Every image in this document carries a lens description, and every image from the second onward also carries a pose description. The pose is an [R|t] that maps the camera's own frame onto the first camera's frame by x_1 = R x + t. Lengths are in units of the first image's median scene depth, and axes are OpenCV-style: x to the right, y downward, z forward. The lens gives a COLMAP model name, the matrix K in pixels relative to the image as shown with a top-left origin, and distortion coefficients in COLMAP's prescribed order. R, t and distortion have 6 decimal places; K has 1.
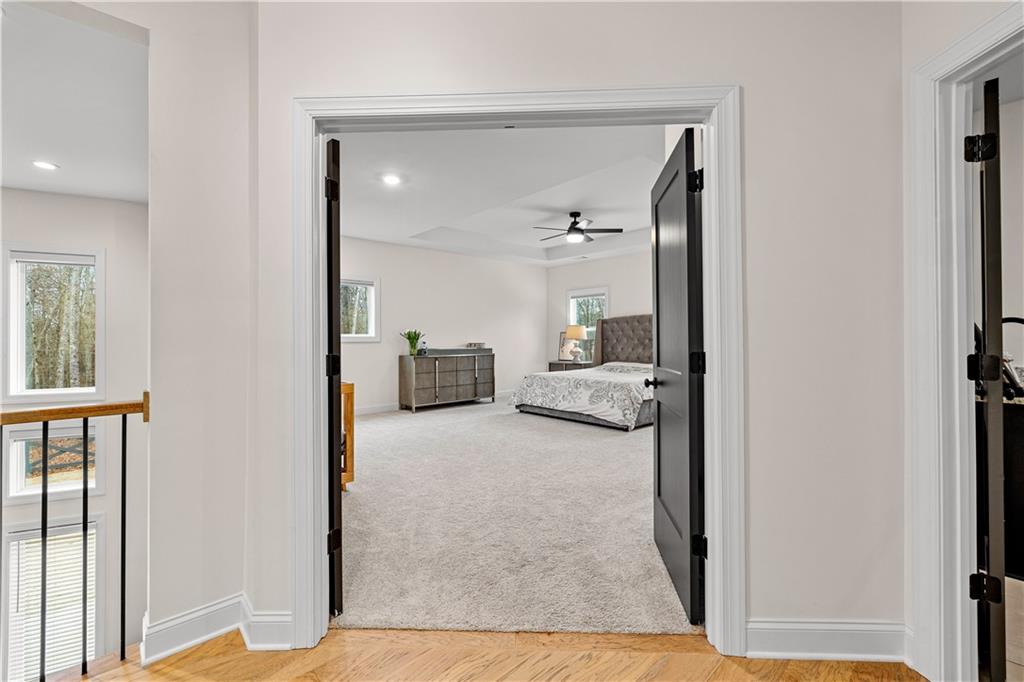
lens RADIAL K [[437.1, 0, 513.5], [0, 437.1, 338.2], [0, 0, 1]] dist [0.012440, -0.000748]
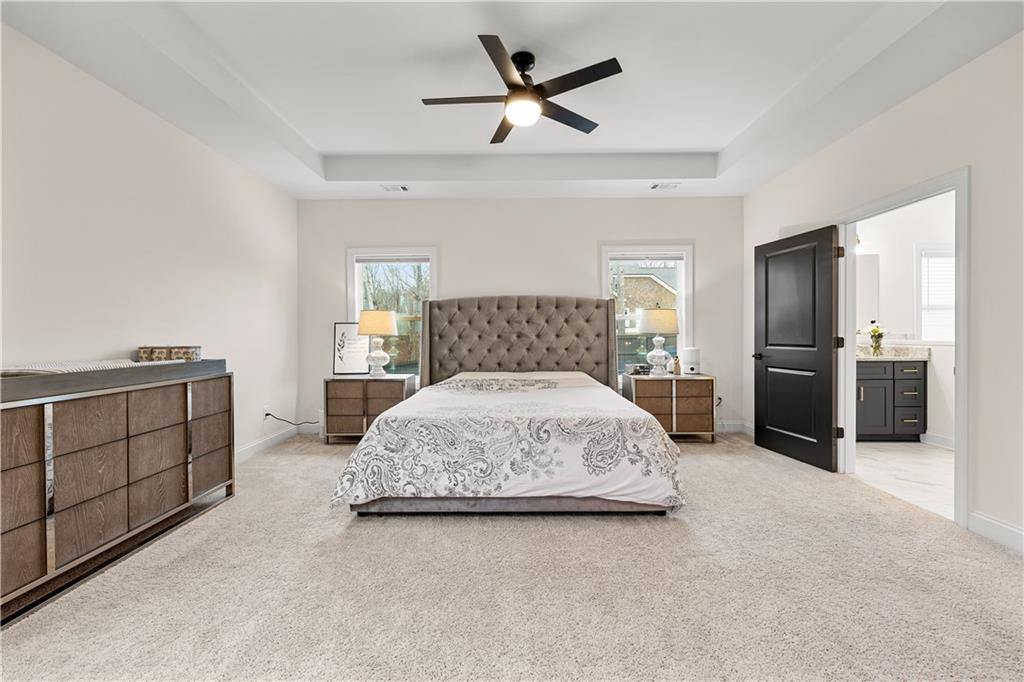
lens RADIAL K [[437.1, 0, 515.3], [0, 437.1, 337.7], [0, 0, 1]] dist [0.012440, -0.000748]
pose [[0.678443, -0.009685, 0.734590, -0.162888], [0.004355, 0.999949, 0.009162, 0.001316], [-0.734641, -0.003017, 0.678450, 0.548849]]
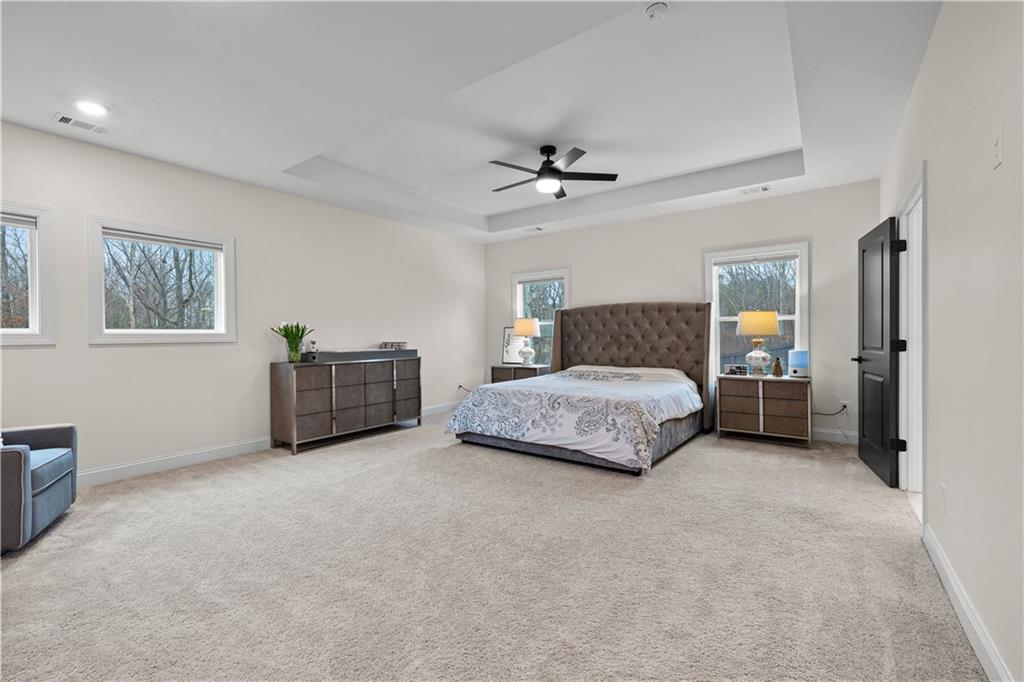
lens RADIAL K [[437.1, 0, 510.8], [0, 437.1, 338.3], [0, 0, 1]] dist [0.012440, -0.000748]
pose [[0.980923, -0.006351, 0.194294, -0.037804], [0.005194, 0.999966, 0.006464, 0.001325], [-0.194328, -0.005332, 0.980922, 0.276886]]
